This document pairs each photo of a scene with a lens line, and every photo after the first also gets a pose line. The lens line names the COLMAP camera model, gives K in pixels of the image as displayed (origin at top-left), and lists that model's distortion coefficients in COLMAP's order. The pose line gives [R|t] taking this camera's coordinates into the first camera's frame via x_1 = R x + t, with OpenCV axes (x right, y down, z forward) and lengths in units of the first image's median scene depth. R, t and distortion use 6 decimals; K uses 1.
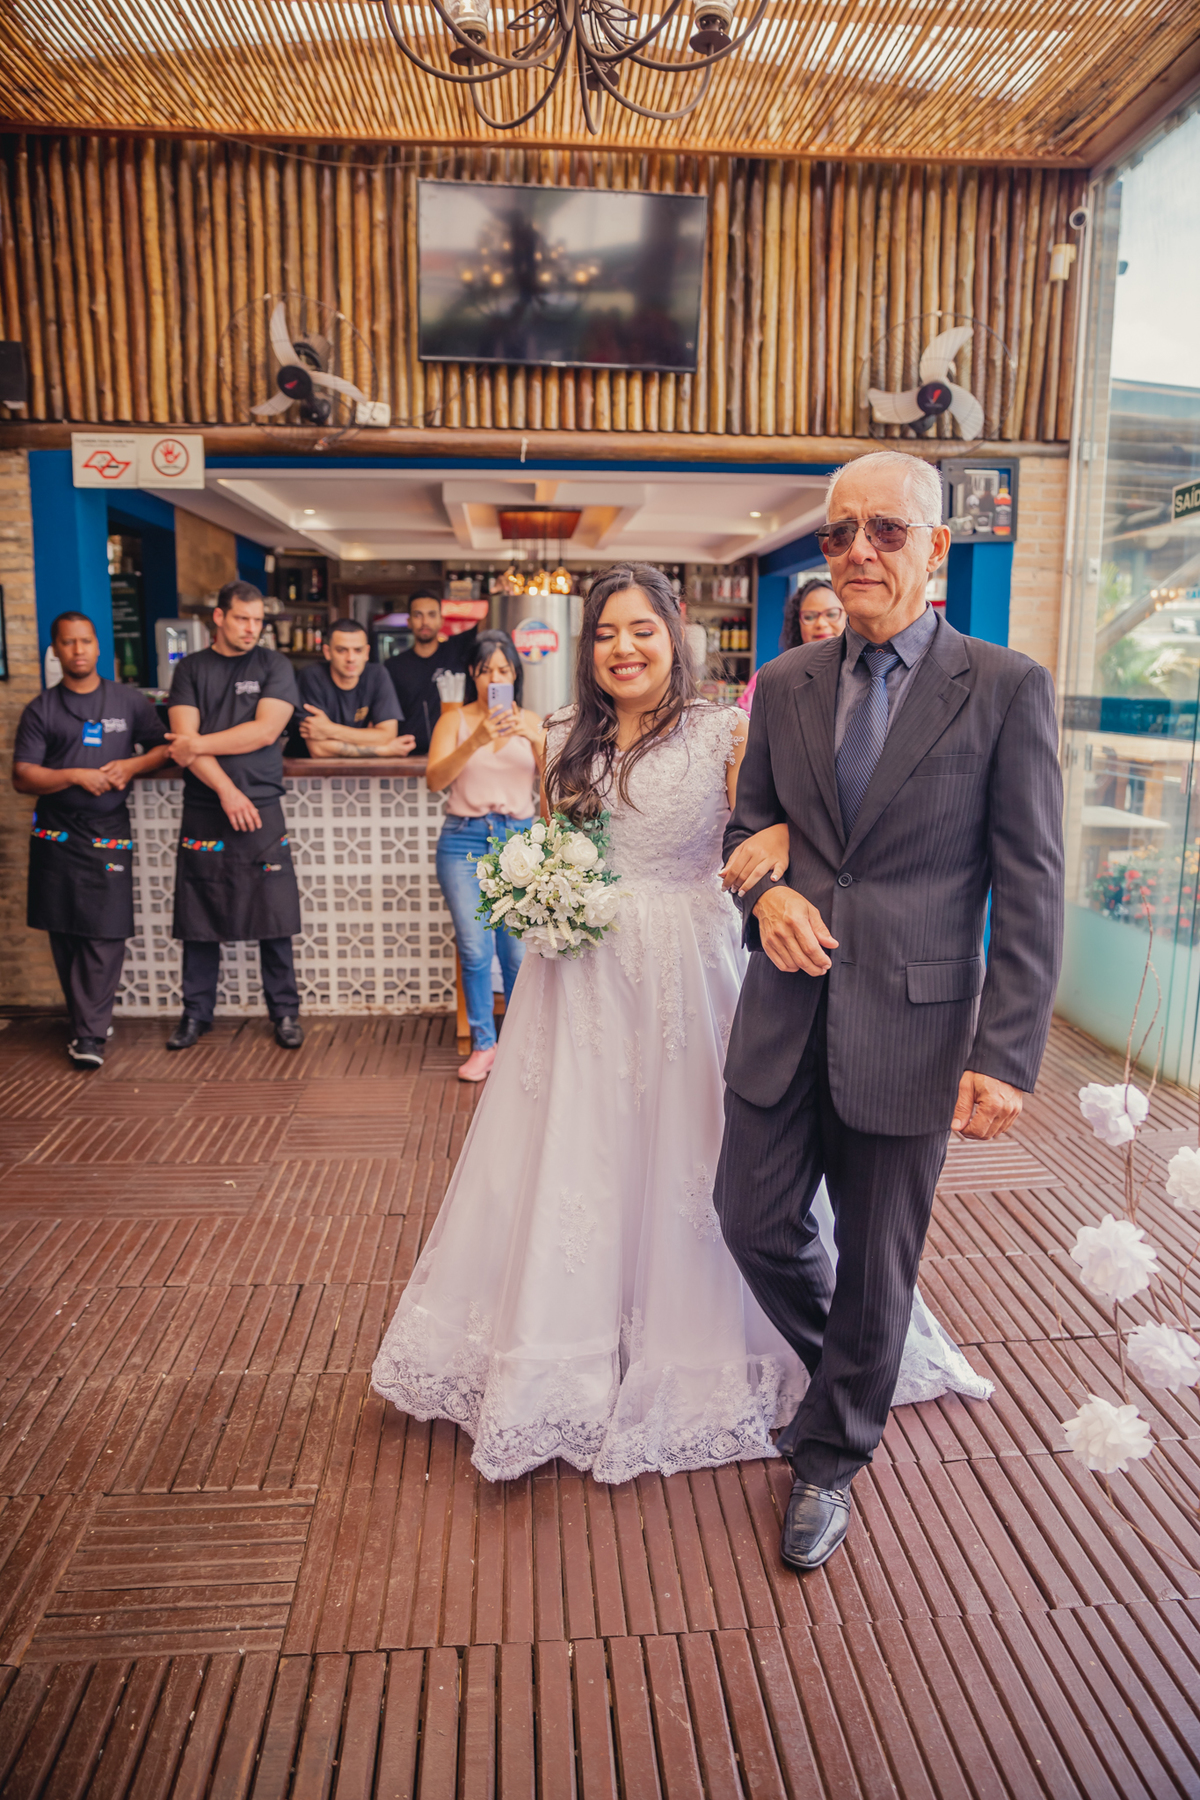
lens RADIAL K [[1219.8, 0, 604.3], [0, 1219.8, 906.0], [0, 0, 1]] dist [-0.107473, 0.081607]
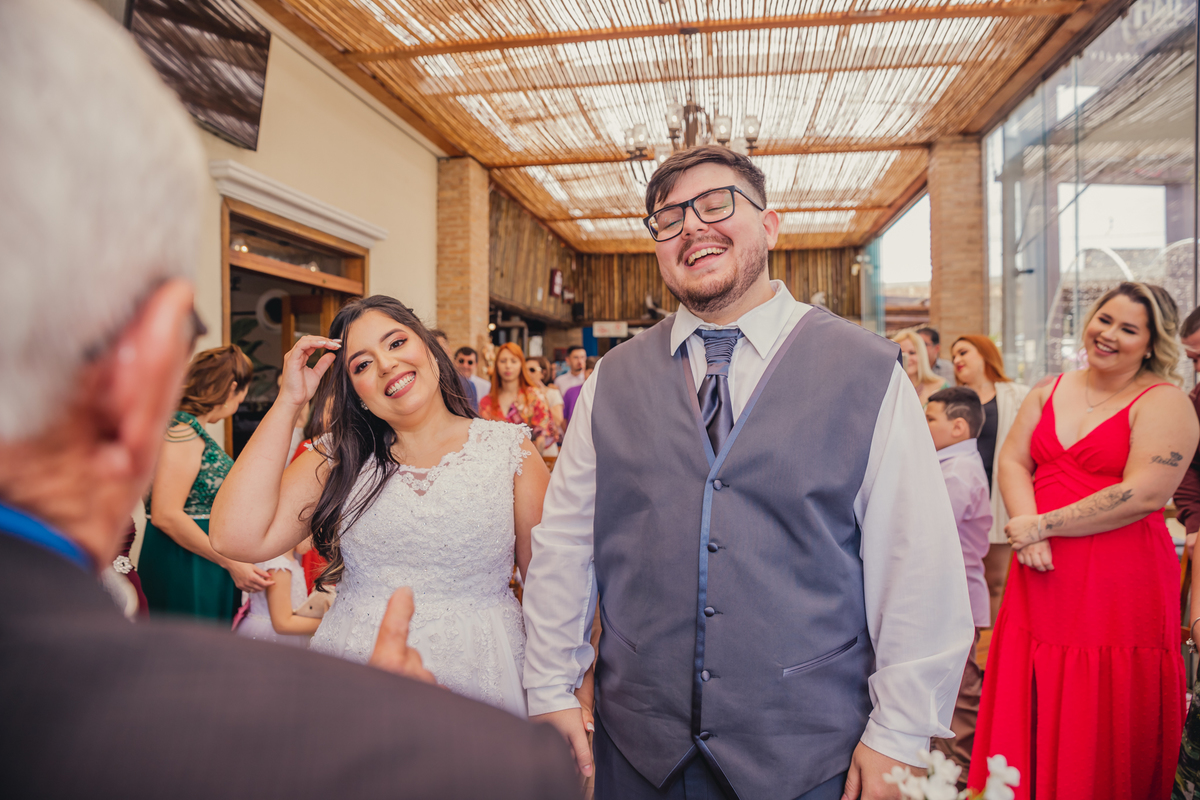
lens RADIAL K [[813.2, 0, 593.1], [0, 813.2, 401.4], [0, 0, 1]] dist [-0.107473, 0.081607]
pose [[0.973810, -0.007770, -0.227230, 0.157142], [-0.029657, 0.986536, -0.160831, 0.287191], [0.225421, 0.163358, 0.960468, -1.519691]]
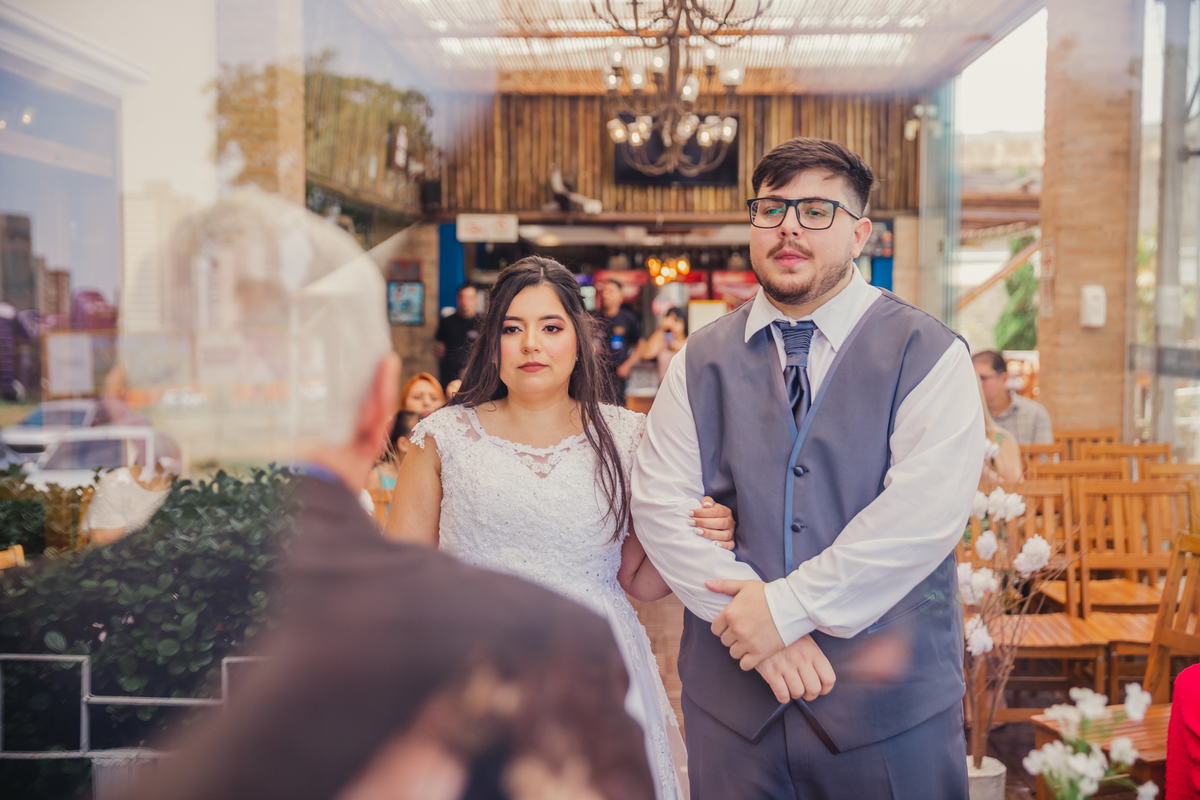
lens RADIAL K [[1505.2, 0, 599.0], [0, 1505.2, 397.2], [0, 0, 1]] dist [0.124080, 0.023418]
pose [[0.994523, 0.000650, -0.104518, 0.112655], [-0.014303, 0.991421, -0.129925, 0.303798], [0.103537, 0.130708, 0.986000, -1.714223]]
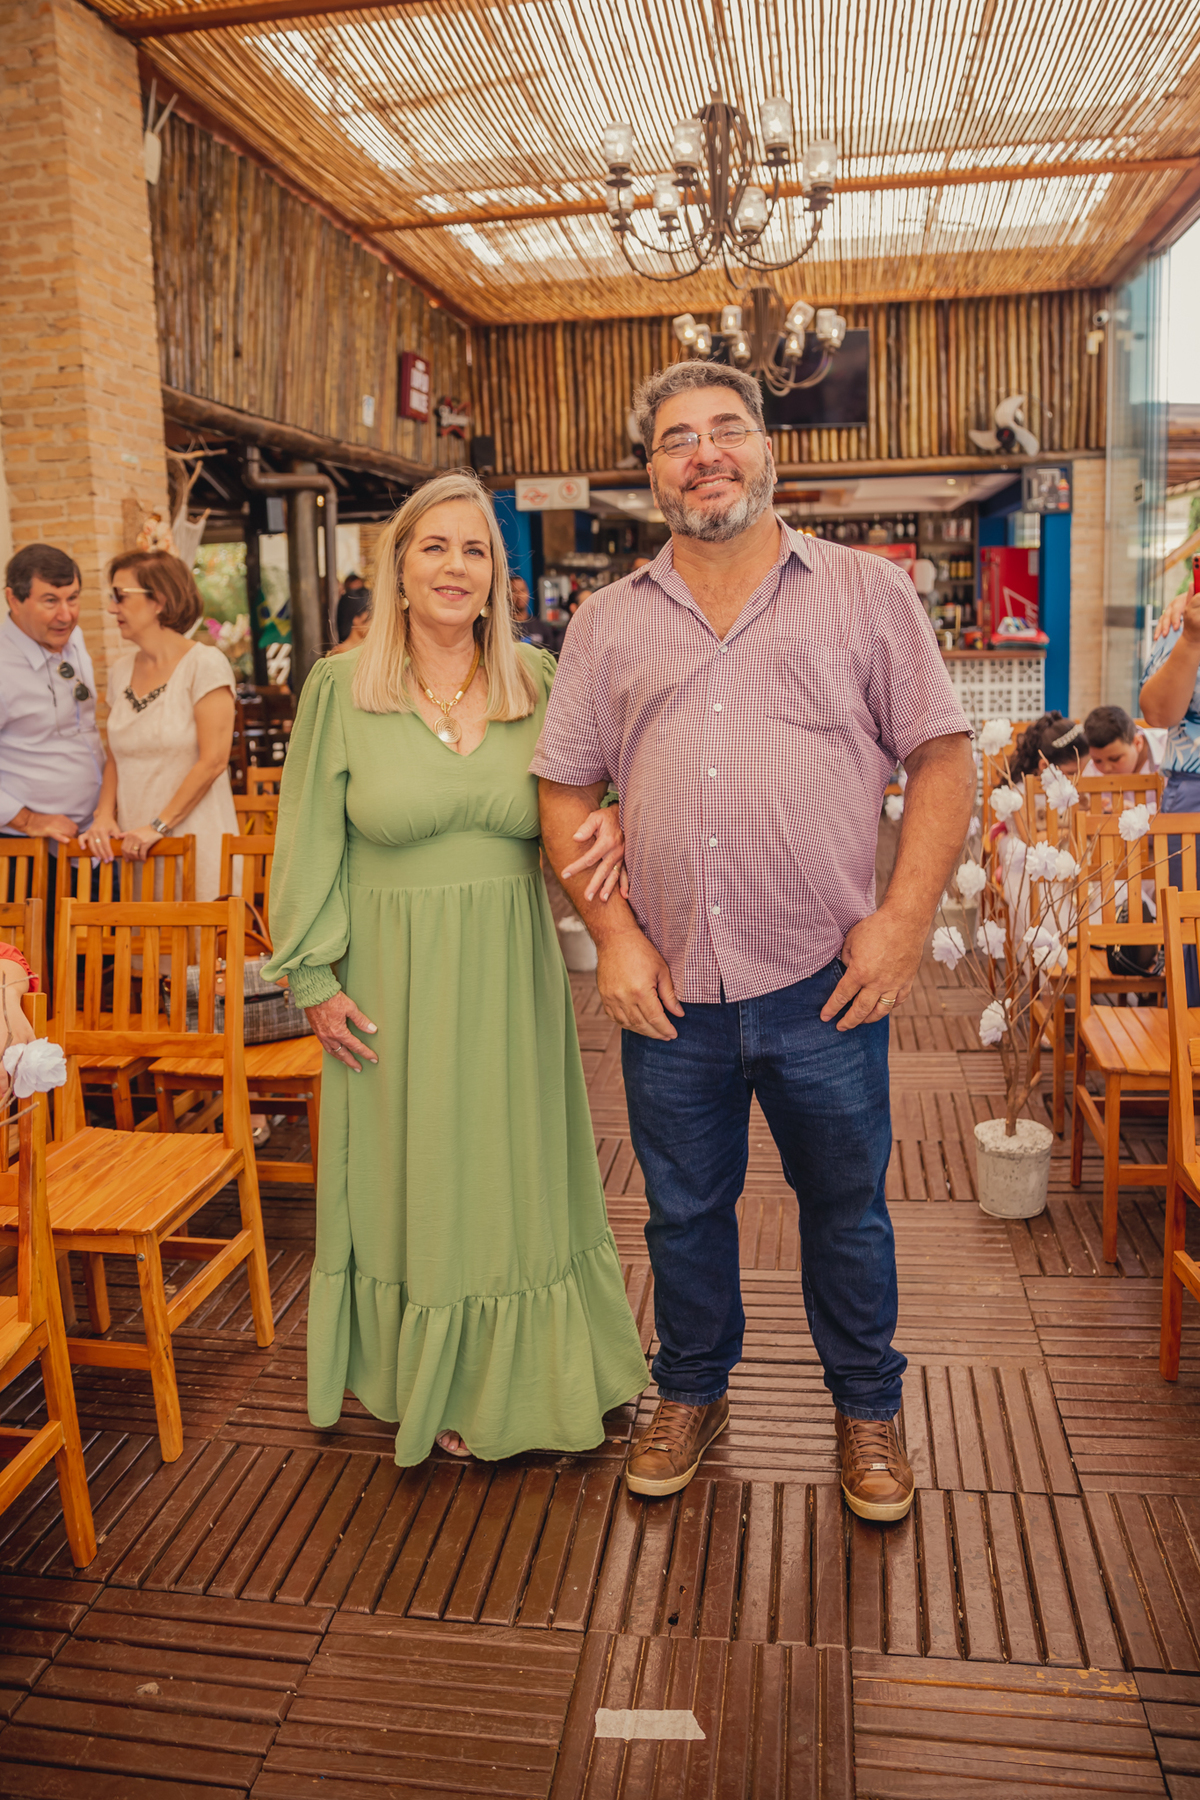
lens RADIAL K [[1377.1, 0, 594.9], [0, 1377.1, 856.2], [0, 0, 1]] dist [-0.108686, 0.085404]
pose [[0.972977, 0.000859, -0.230900, 0.145323], [-0.002337, 0.999978, -0.006127, 0.182575], [0.230890, 0.006501, 0.972958, -0.974293]]
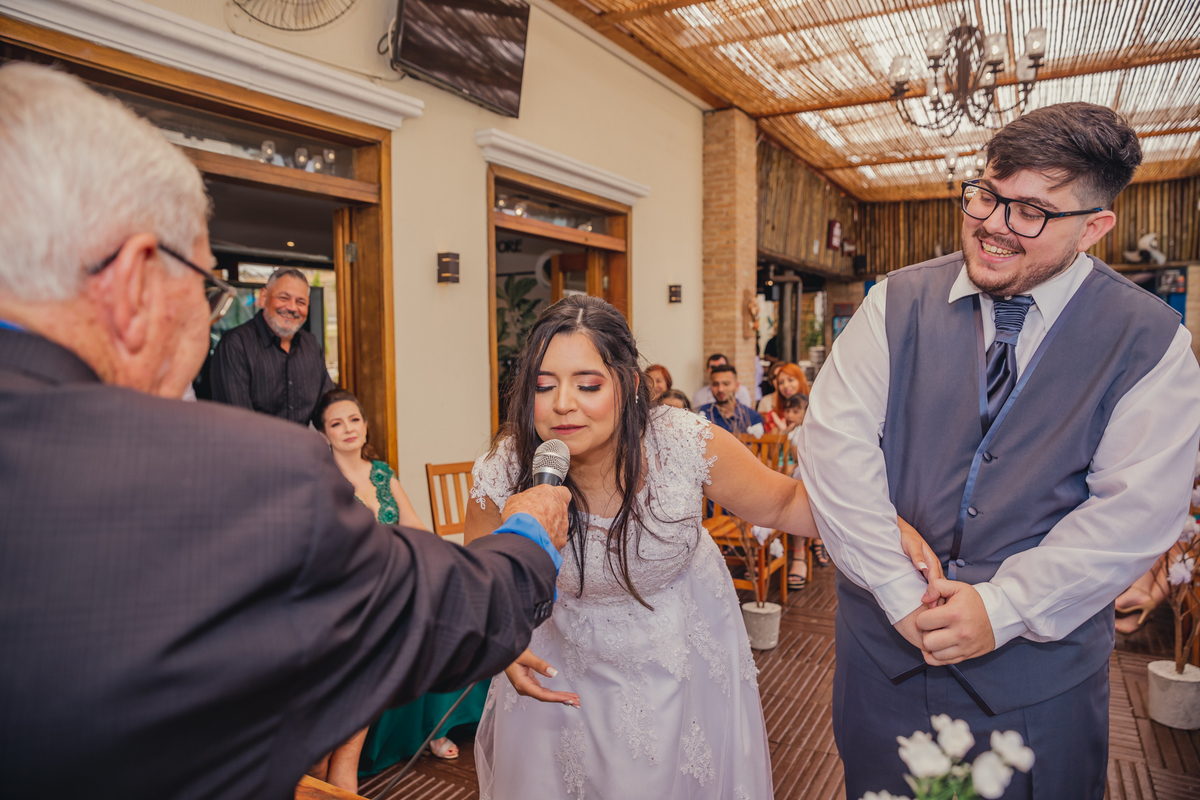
lens RADIAL K [[813.2, 0, 593.1], [0, 813.2, 401.4], [0, 0, 1]] dist [-0.107473, 0.081607]
pose [[0.834952, 0.025933, -0.549711, 0.198575], [-0.089301, 0.992035, -0.088840, 0.290617], [0.543028, 0.123267, 0.830618, -1.501191]]
